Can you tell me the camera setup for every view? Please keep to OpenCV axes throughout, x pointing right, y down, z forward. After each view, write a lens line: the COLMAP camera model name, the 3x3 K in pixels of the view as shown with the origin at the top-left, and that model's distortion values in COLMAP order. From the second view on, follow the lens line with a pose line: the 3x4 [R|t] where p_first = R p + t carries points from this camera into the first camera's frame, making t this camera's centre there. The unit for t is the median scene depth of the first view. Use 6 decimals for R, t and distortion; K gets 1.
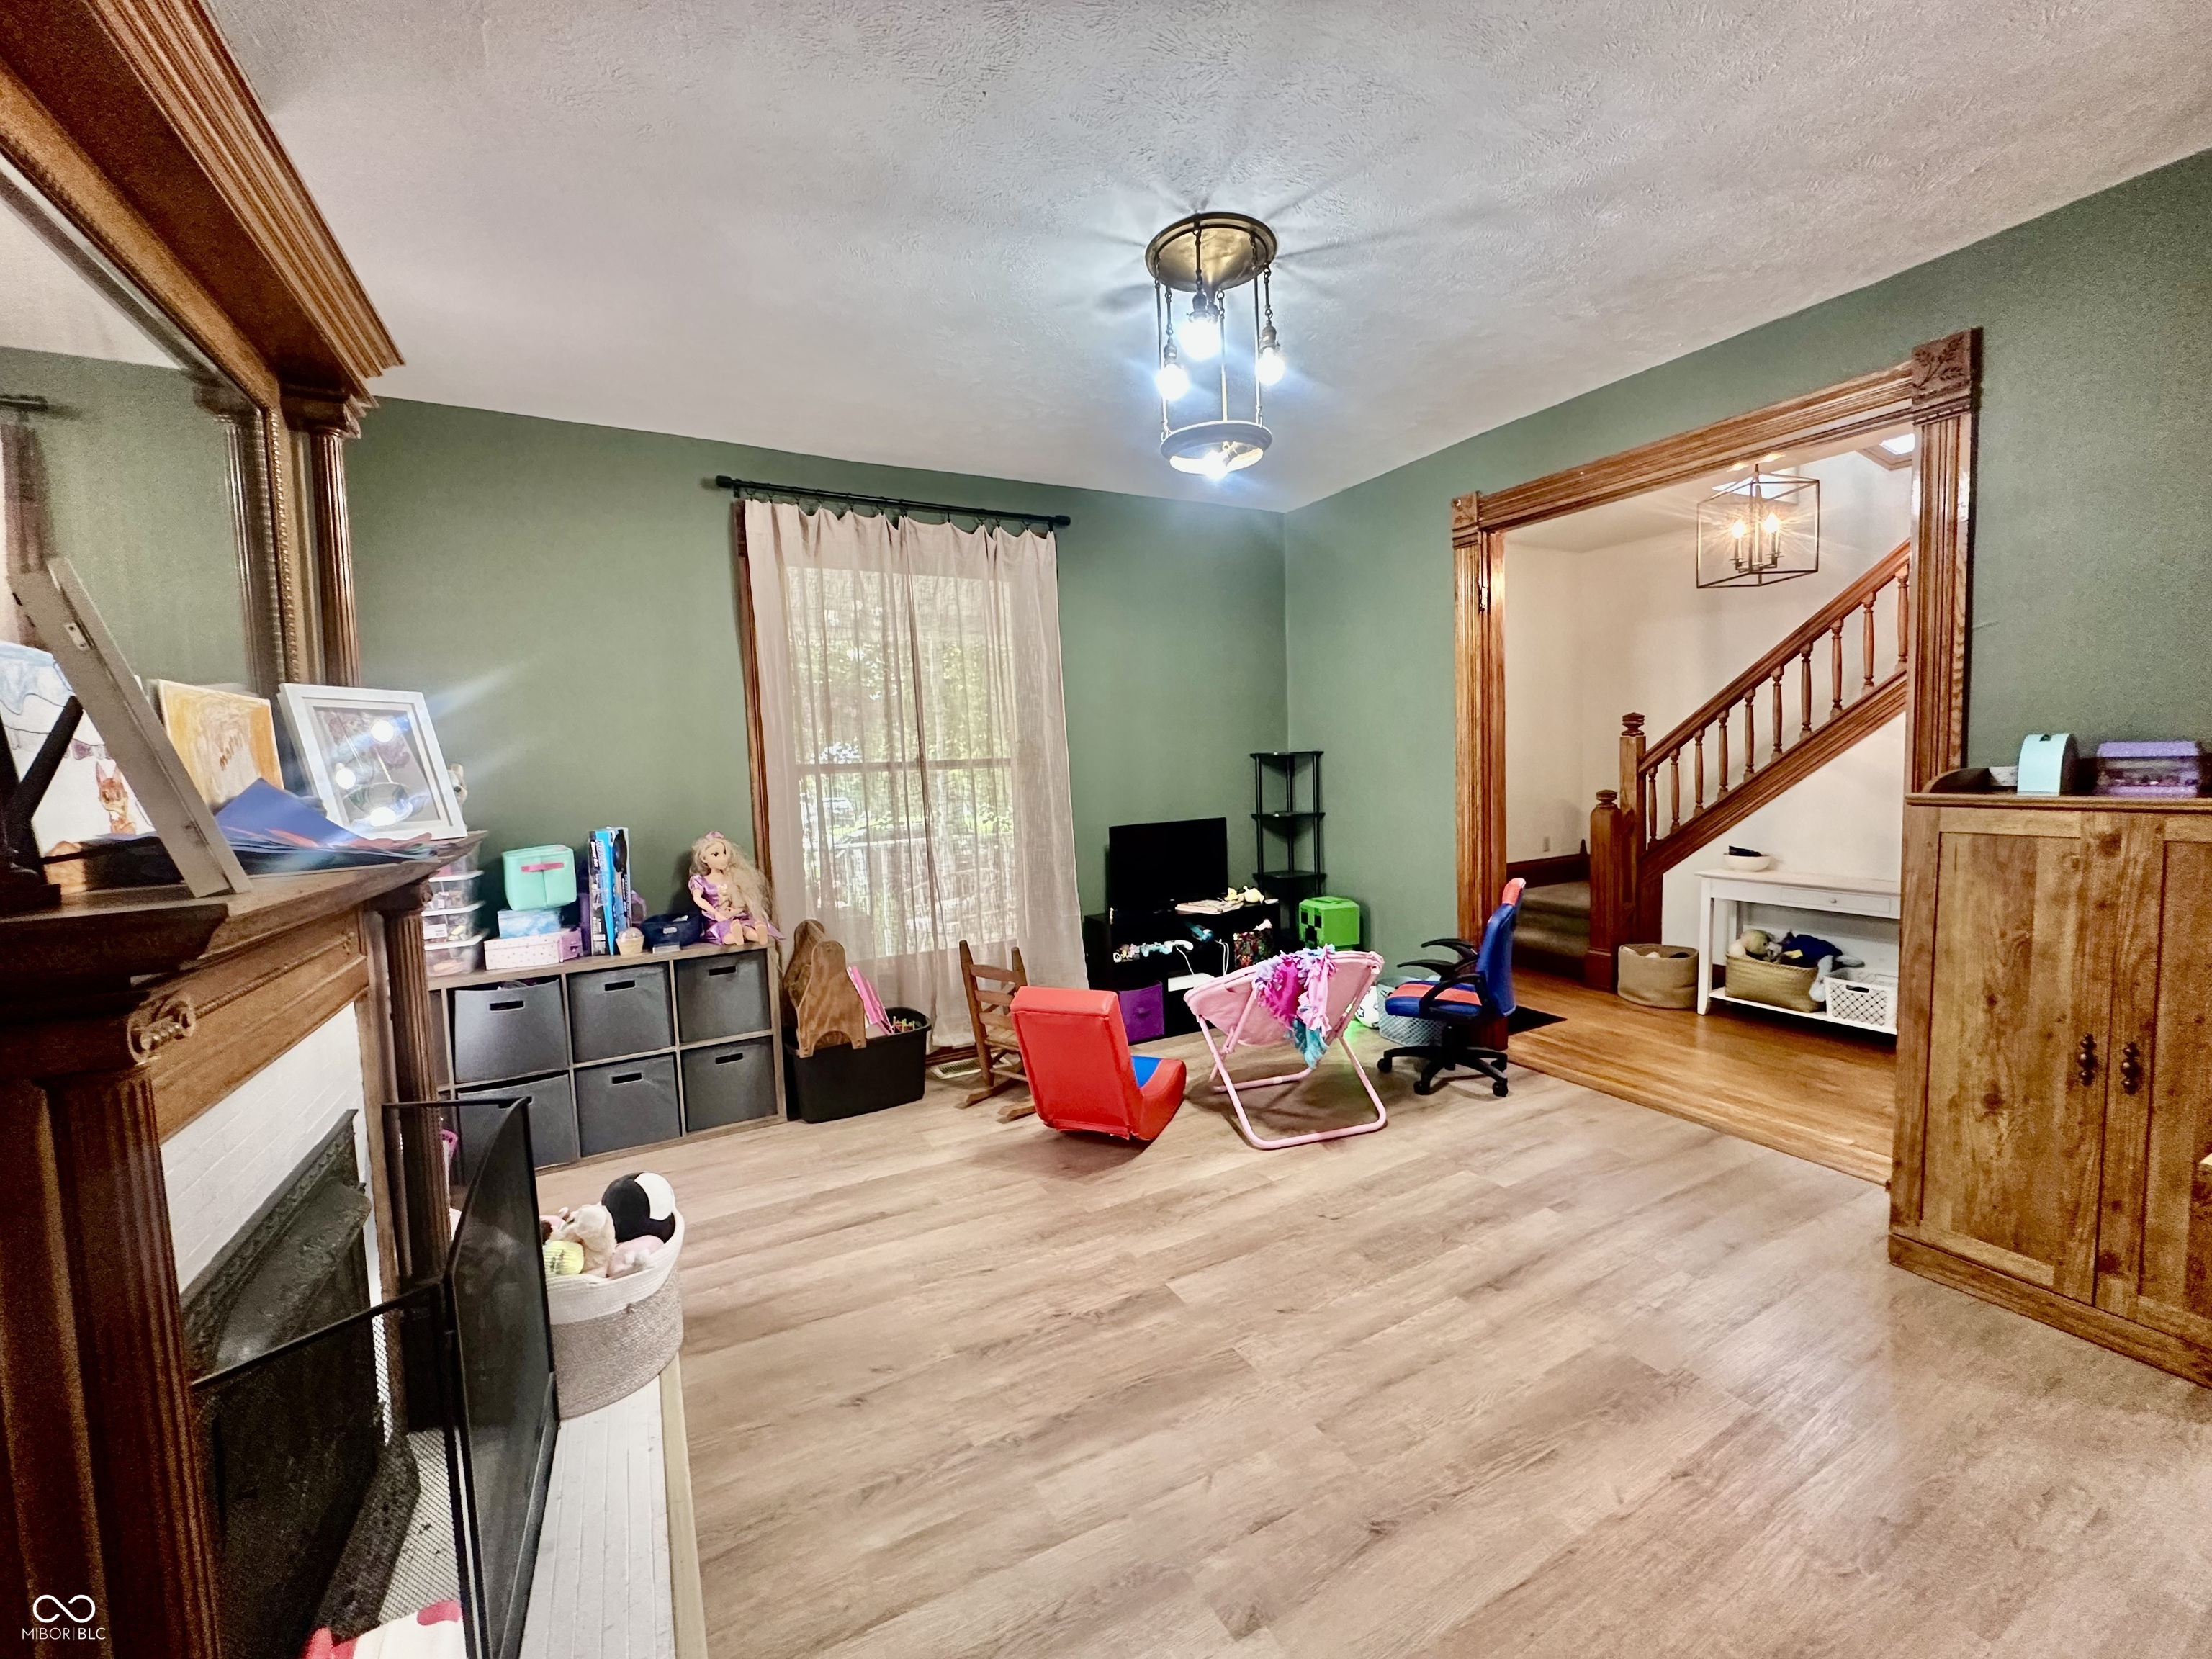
lens RADIAL K [[884.5, 0, 1106.0], [0, 884.5, 829.5], [0, 0, 1]] dist [-0.000731, 0.000342]
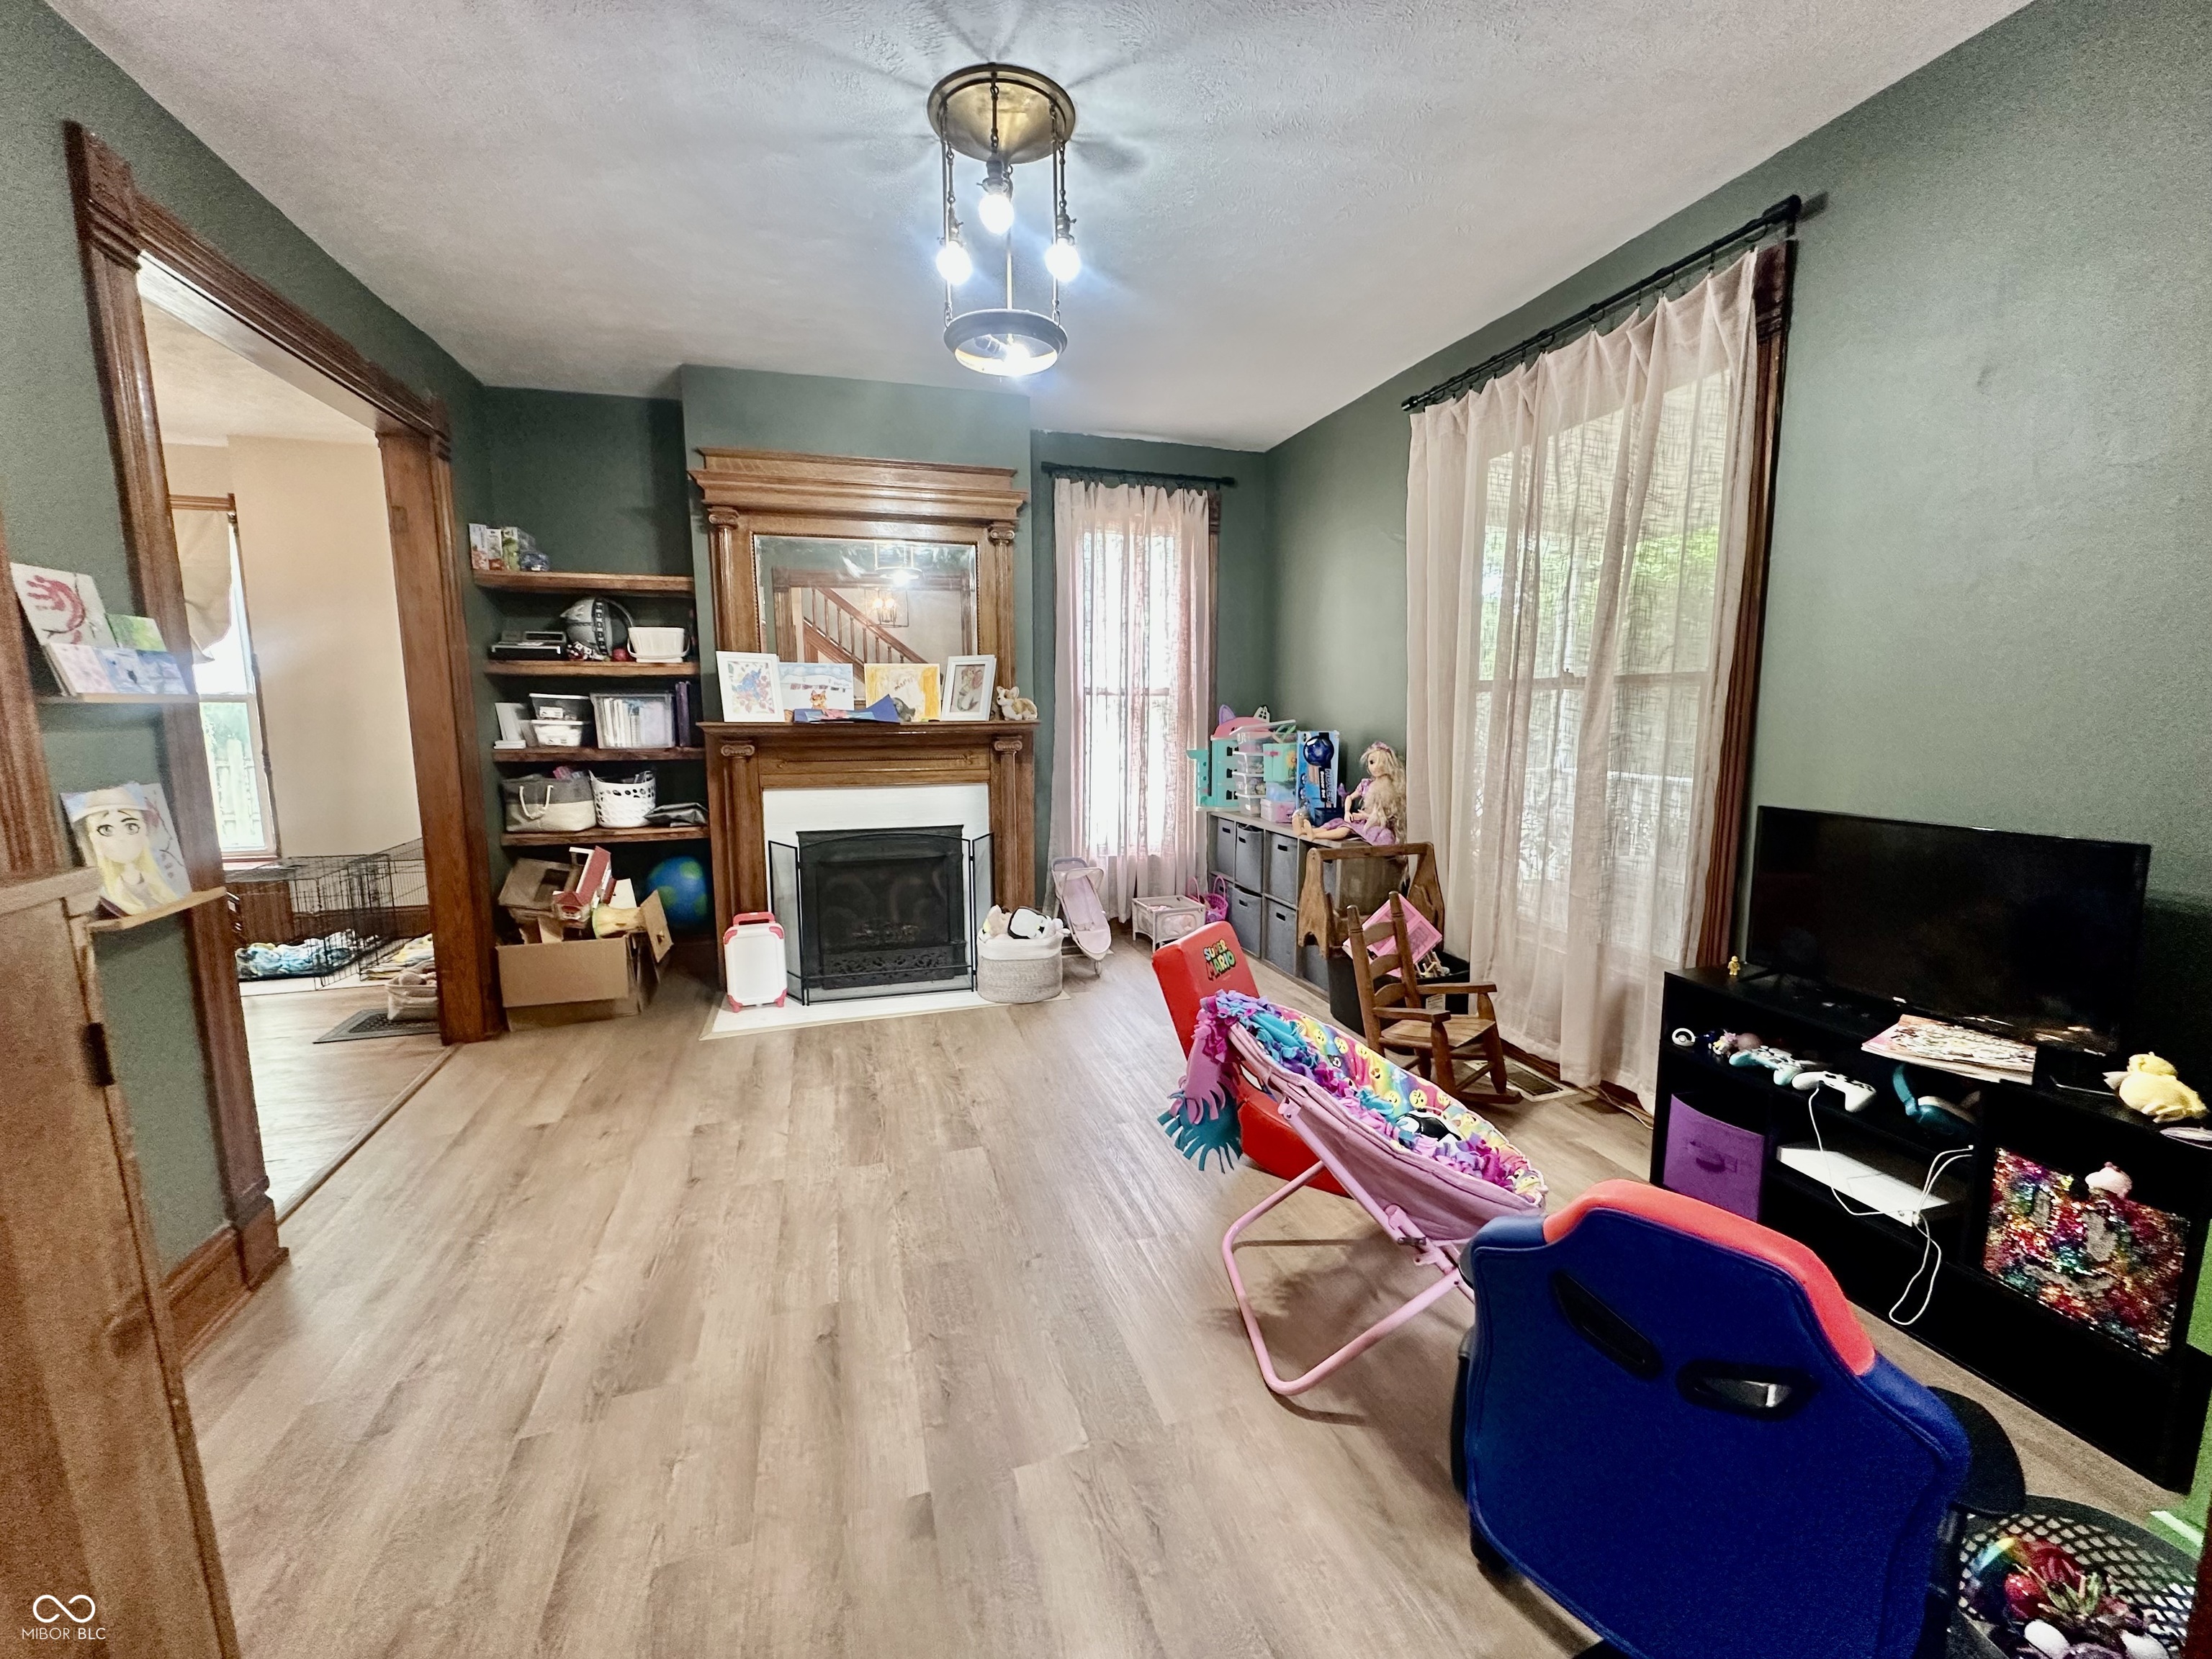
lens RADIAL K [[884.5, 0, 1106.0], [0, 884.5, 829.5], [0, 0, 1]] dist [-0.000731, 0.000342]
pose [[-0.201416, 0.177571, -0.963276, 1.120916], [-0.051493, 0.980151, 0.191449, -0.130776], [0.978151, 0.088163, -0.188275, 1.390610]]
